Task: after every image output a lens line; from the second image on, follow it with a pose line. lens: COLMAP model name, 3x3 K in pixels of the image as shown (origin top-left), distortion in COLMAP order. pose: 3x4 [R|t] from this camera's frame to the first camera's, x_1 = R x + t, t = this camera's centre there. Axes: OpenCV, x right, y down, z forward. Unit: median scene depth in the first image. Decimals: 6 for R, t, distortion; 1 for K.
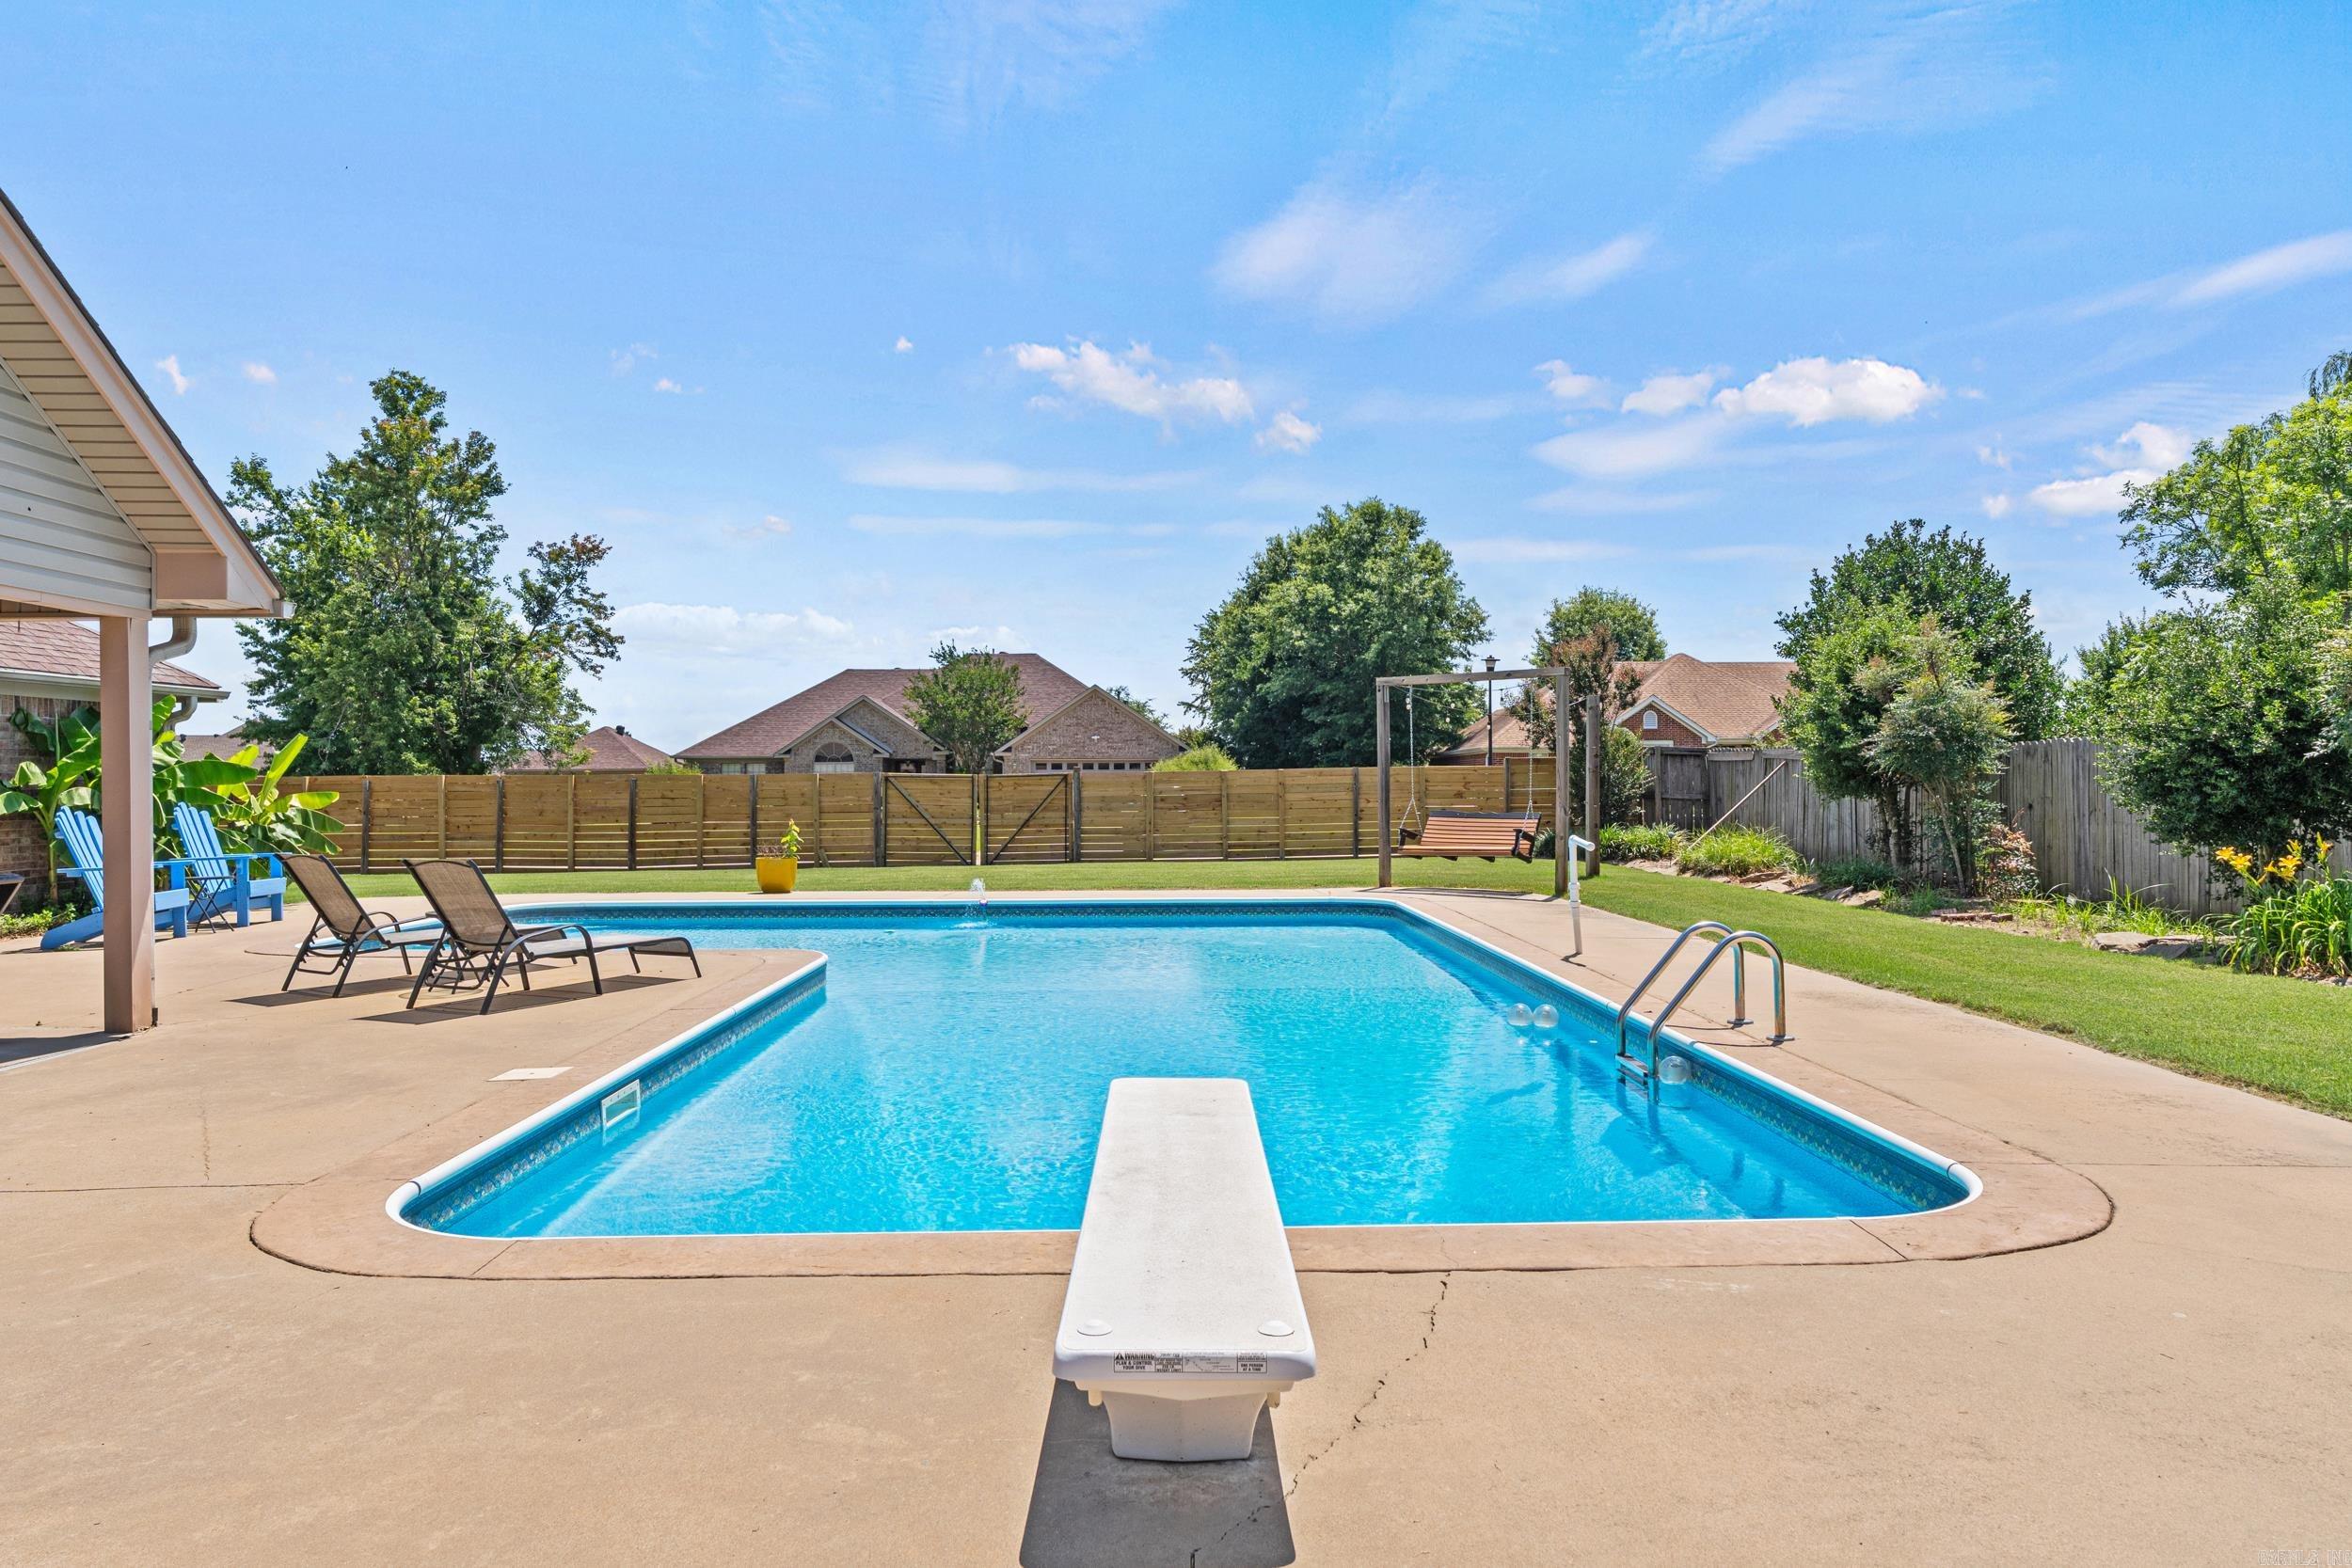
lens RADIAL K [[1558.3, 0, 1201.8], [0, 1558.3, 790.7], [0, 0, 1]] dist [-0.004364, -0.000032]
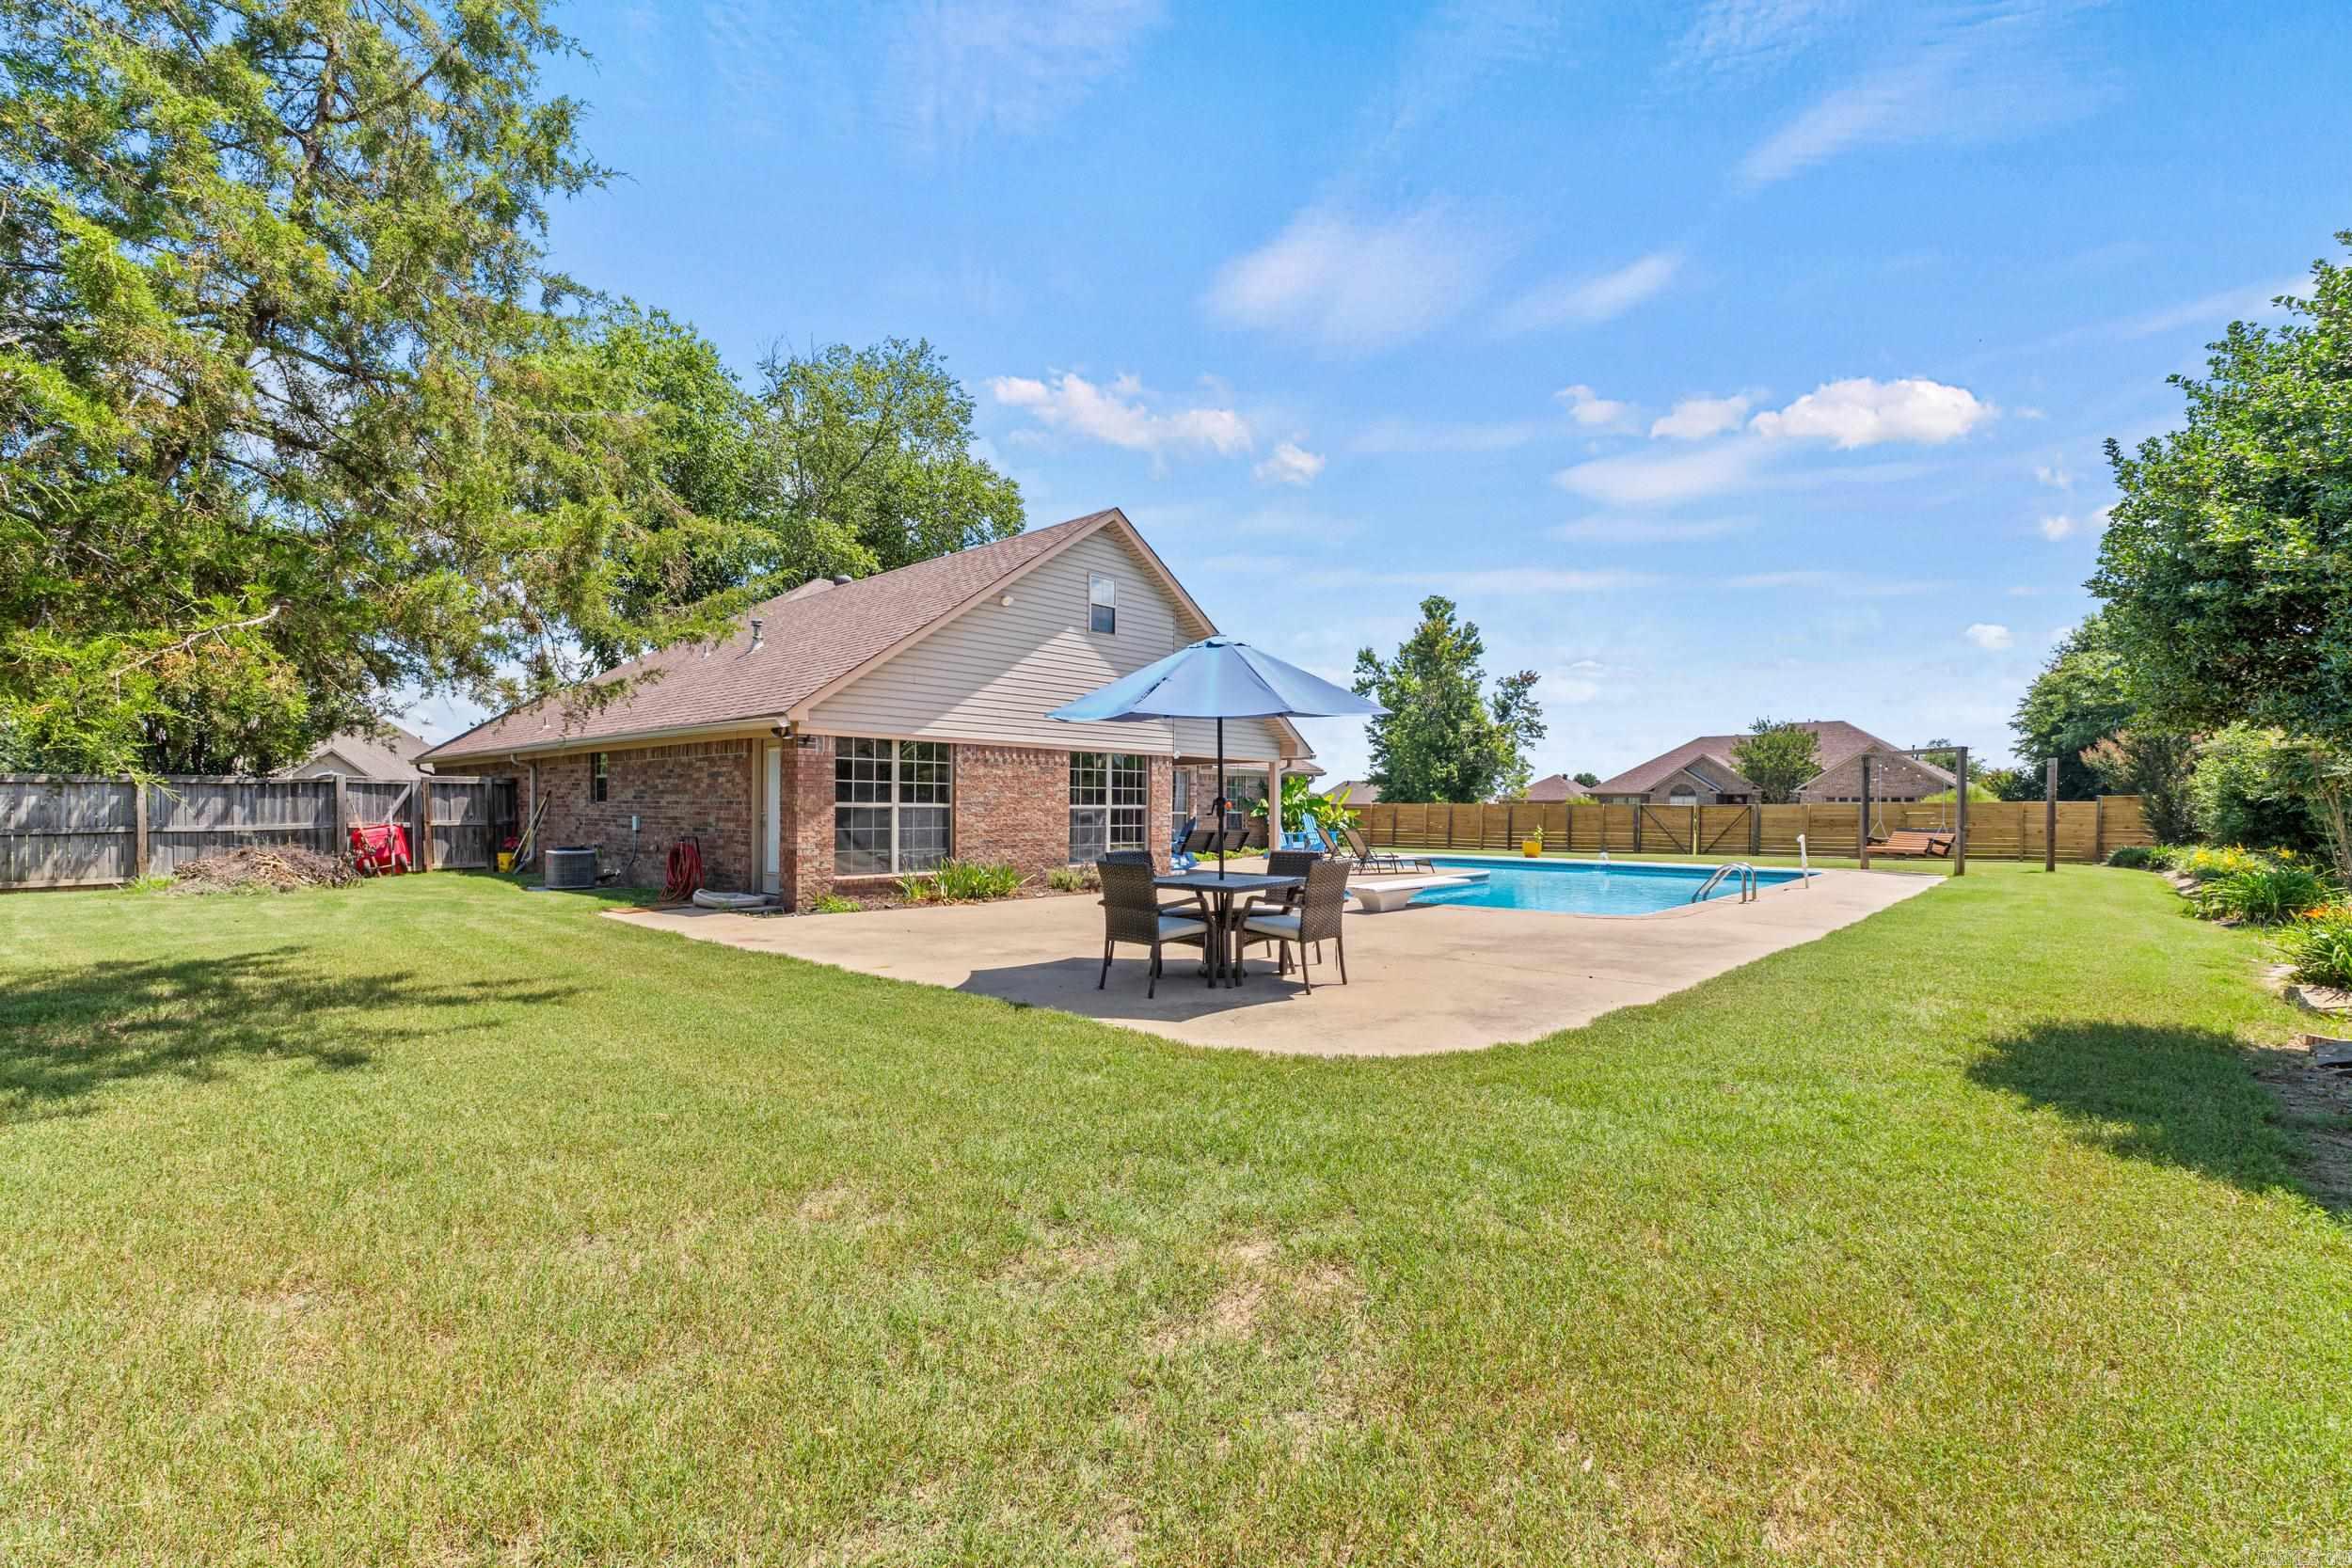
lens RADIAL K [[1029.2, 0, 1176.0], [0, 1029.2, 789.6], [0, 0, 1]] dist [-0.002222, 0.000009]
pose [[0.727437, -0.002607, -0.686169, 0.128374], [-0.012971, 0.999762, -0.017550, 0.000061], [0.686051, 0.021667, 0.727230, -0.146888]]
